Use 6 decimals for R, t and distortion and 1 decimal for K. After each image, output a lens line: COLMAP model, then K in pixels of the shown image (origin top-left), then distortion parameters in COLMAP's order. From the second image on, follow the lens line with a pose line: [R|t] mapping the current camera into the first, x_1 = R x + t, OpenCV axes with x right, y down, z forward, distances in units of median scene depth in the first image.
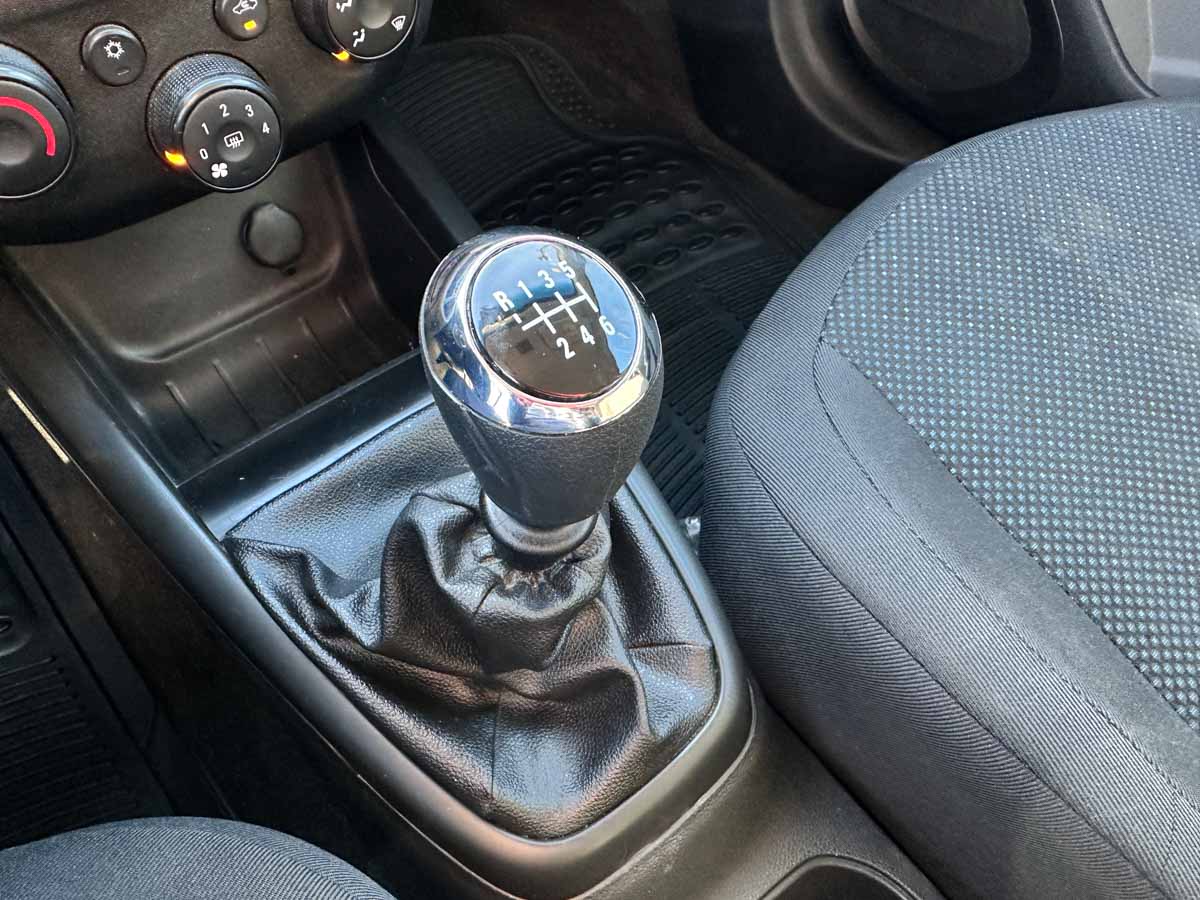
lens RADIAL K [[831.4, 0, 582.9], [0, 831.4, 450.3], [0, 0, 1]] dist [0.002364, 0.005273]
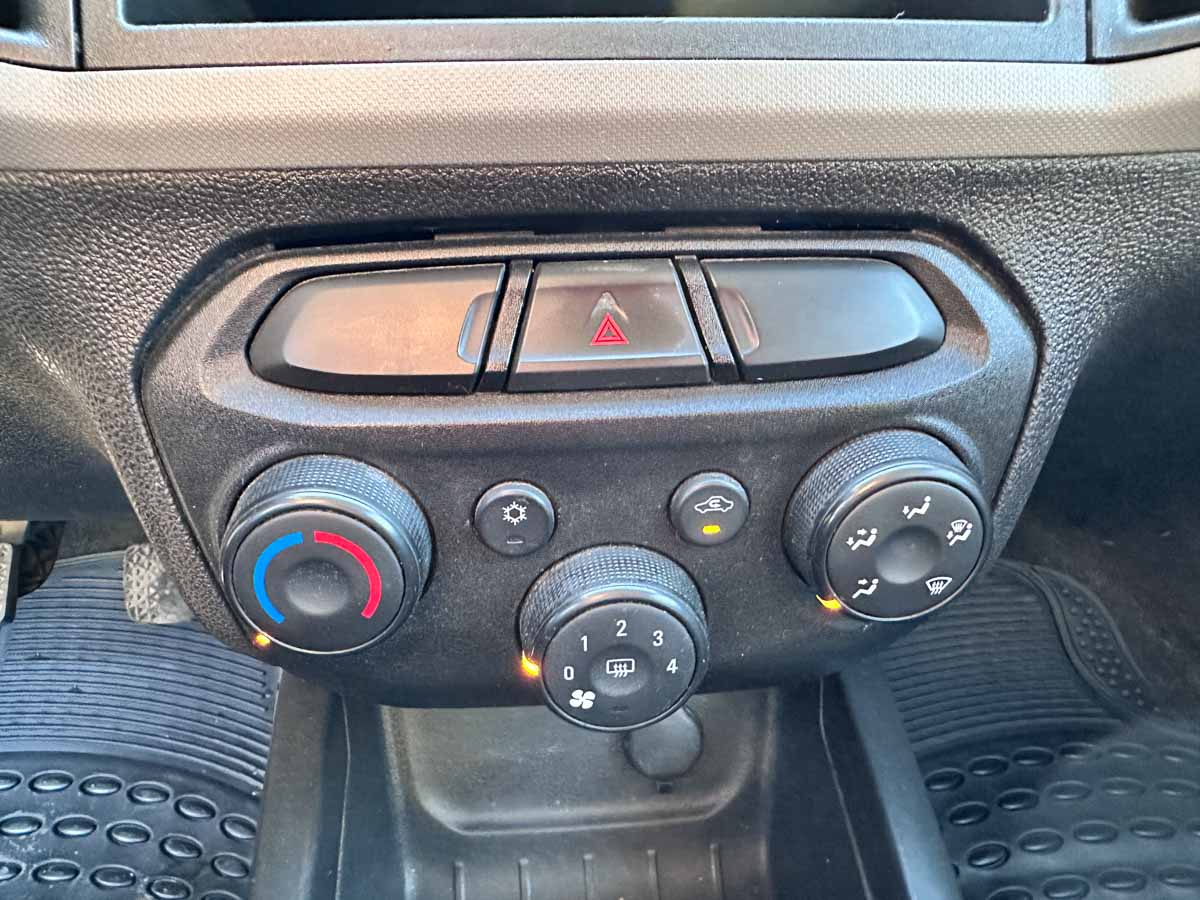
lens RADIAL K [[831.4, 0, 582.9], [0, 831.4, 450.3], [0, 0, 1]] dist [0.002364, 0.005273]
pose [[0.808320, 0.231678, -0.541243, -0.128573], [-0.467981, 0.810650, -0.351909, -0.264928], [0.357229, 0.537747, 0.763686, 0.397261]]
